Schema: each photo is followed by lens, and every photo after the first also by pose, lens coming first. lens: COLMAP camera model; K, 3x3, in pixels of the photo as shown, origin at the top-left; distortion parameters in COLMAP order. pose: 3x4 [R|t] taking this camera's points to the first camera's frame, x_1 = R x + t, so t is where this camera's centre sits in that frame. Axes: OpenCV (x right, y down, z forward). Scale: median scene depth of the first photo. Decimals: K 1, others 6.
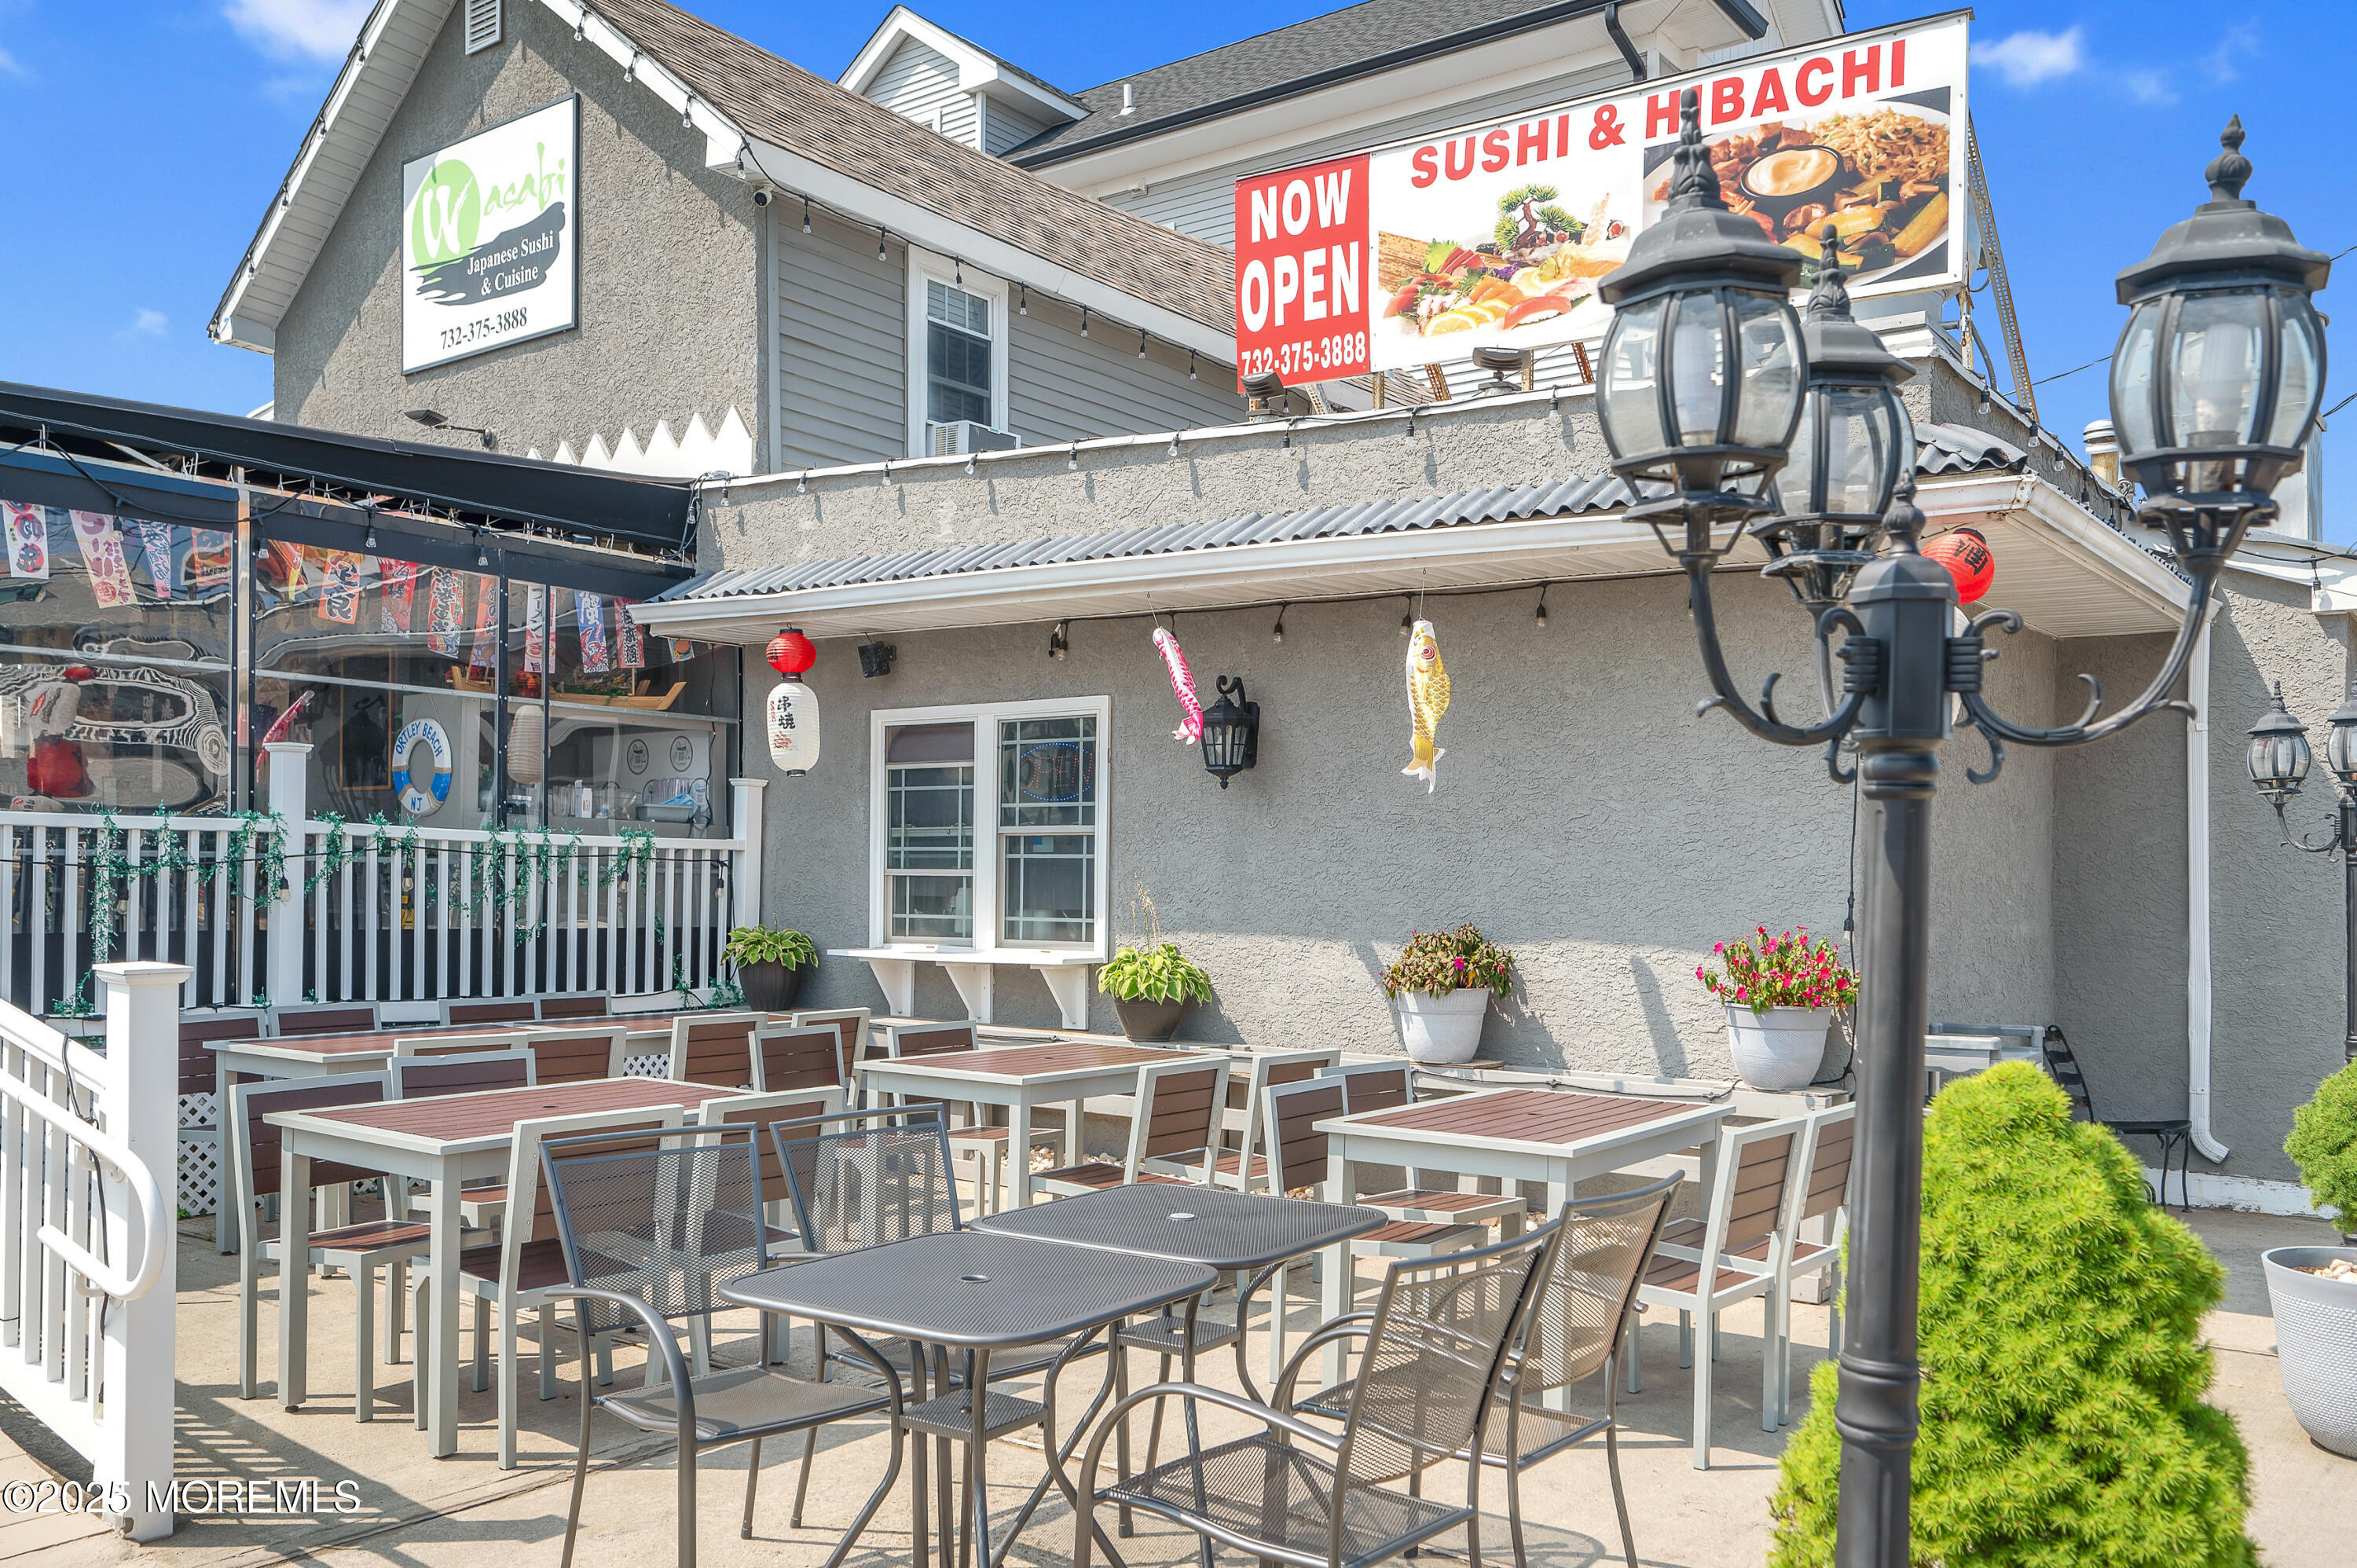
lens RADIAL K [[1903.1, 0, 1172.3], [0, 1903.1, 878.7], [0, 0, 1]] dist [-0.005793, 0.000480]
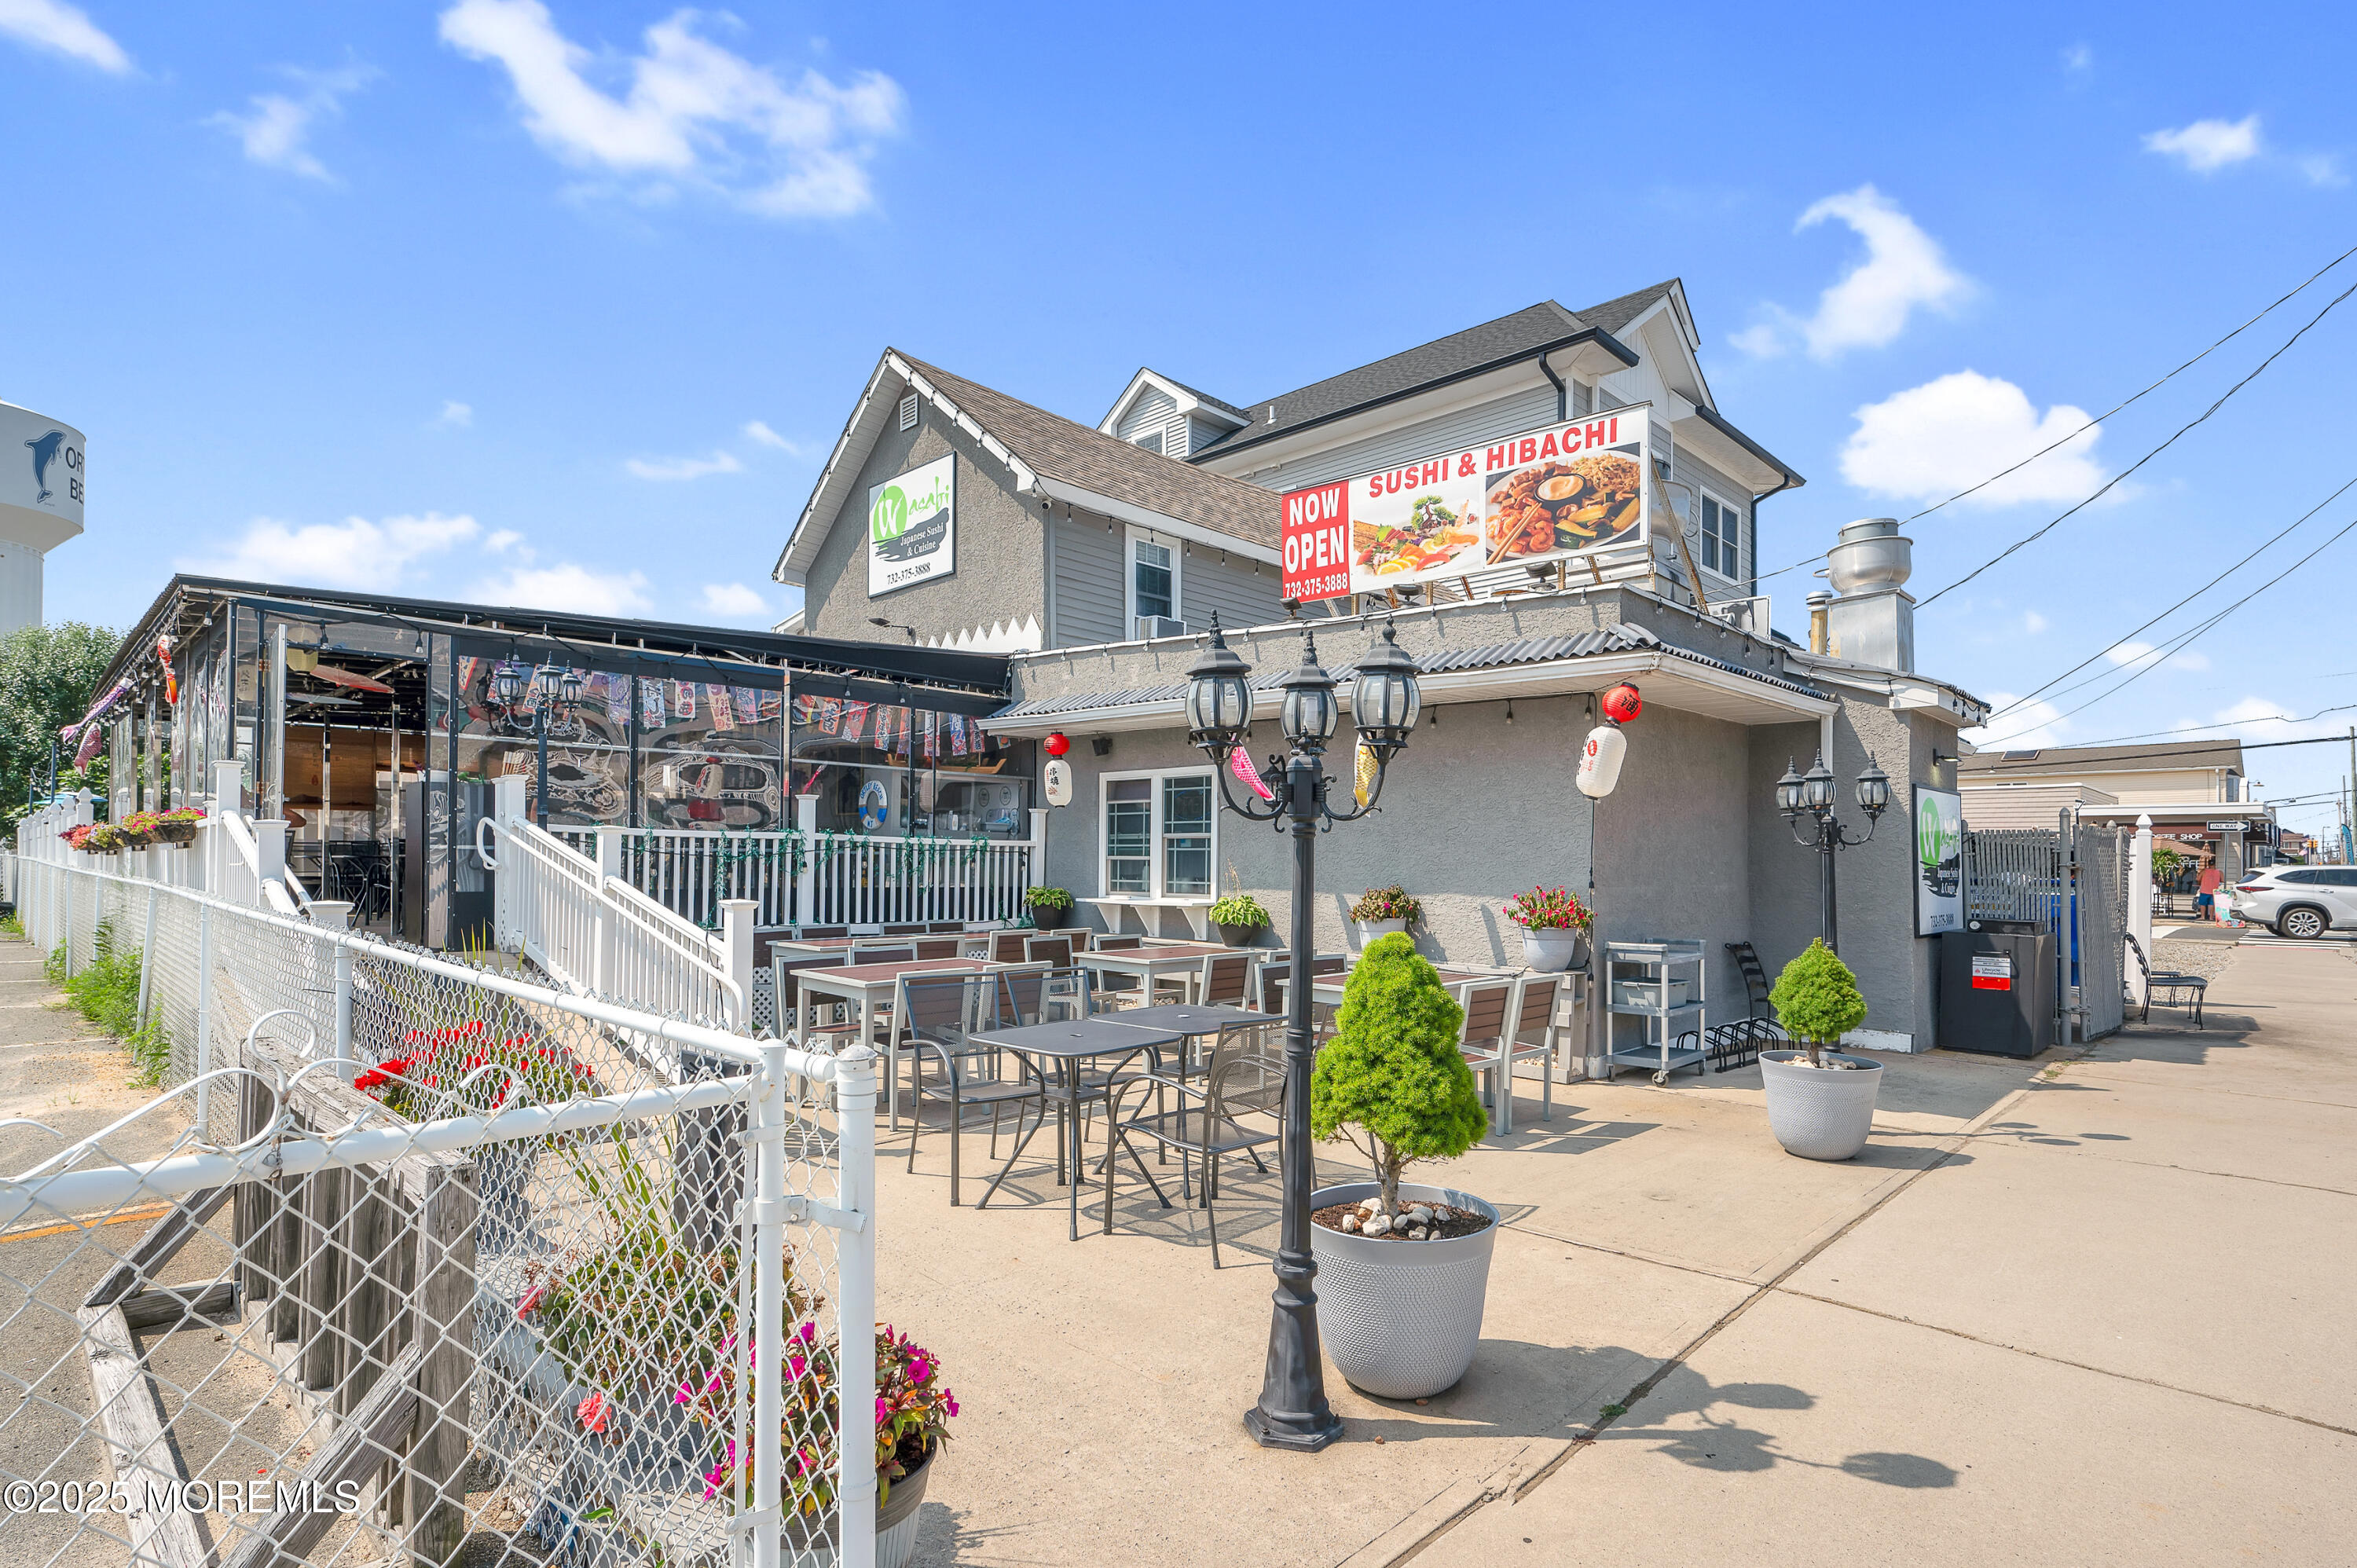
lens RADIAL K [[1172.9, 0, 1186.0], [0, 1172.9, 829.3], [0, 0, 1]] dist [0.000353, -0.000020]
pose [[0.991336, -0.005849, -0.131218, 0.091767], [0.002491, 0.999666, -0.025738, -0.001659], [0.131324, 0.025188, 0.991019, -0.171140]]
